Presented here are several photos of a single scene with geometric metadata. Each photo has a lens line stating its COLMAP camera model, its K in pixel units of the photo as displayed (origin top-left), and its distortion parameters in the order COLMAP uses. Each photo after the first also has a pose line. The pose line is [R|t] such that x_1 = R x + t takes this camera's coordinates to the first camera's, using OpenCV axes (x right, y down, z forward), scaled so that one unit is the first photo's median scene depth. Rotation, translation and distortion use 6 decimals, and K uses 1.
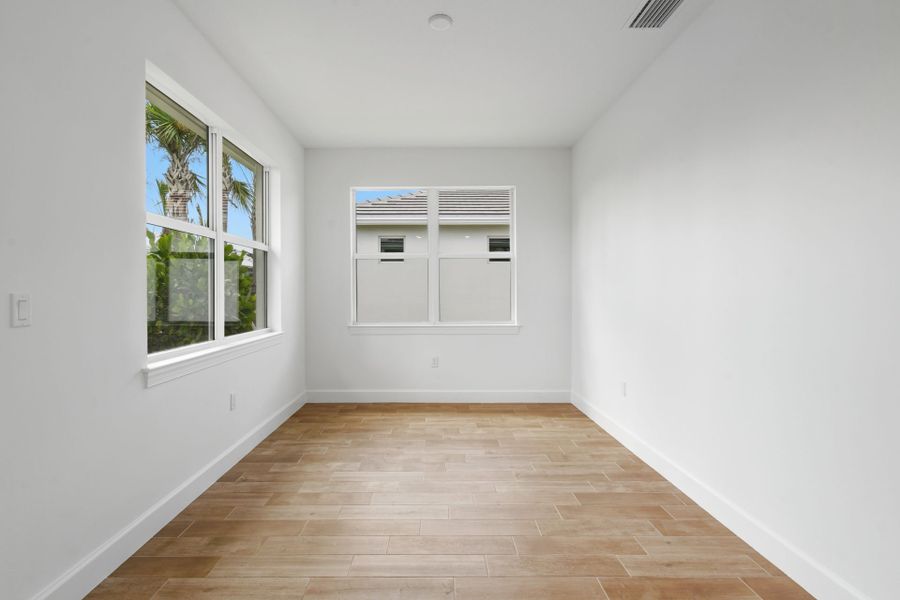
lens RADIAL K [[412.2, 0, 437.8], [0, 412.2, 296.3], [0, 0, 1]] dist [0.000397, -0.000090]
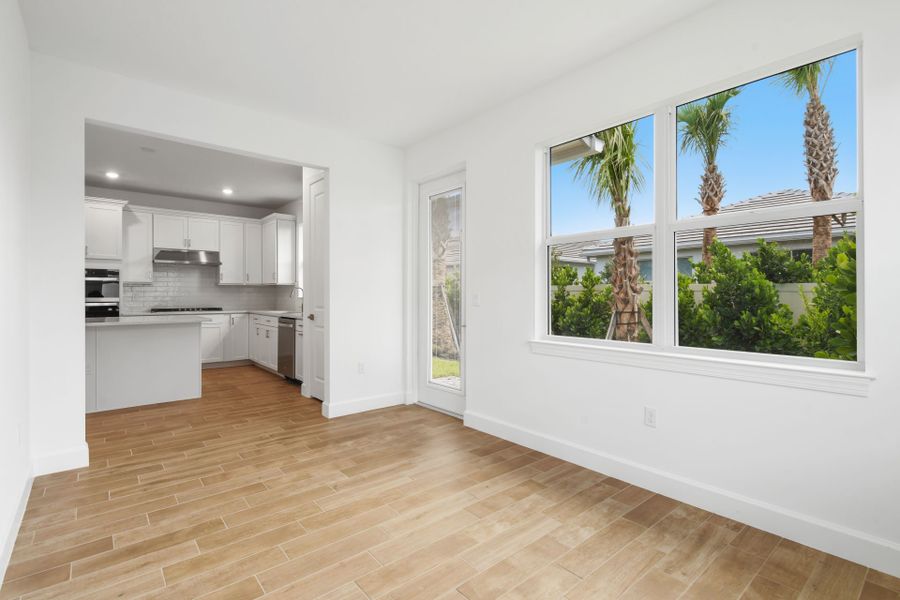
lens RADIAL K [[412.2, 0, 437.8], [0, 412.2, 296.3], [0, 0, 1]] dist [0.000397, -0.000090]
pose [[-0.779194, 0.001226, -0.626782, 0.431402], [-0.004461, 0.999962, 0.007502, -0.005008], [0.626767, 0.008642, -0.779159, 1.508938]]
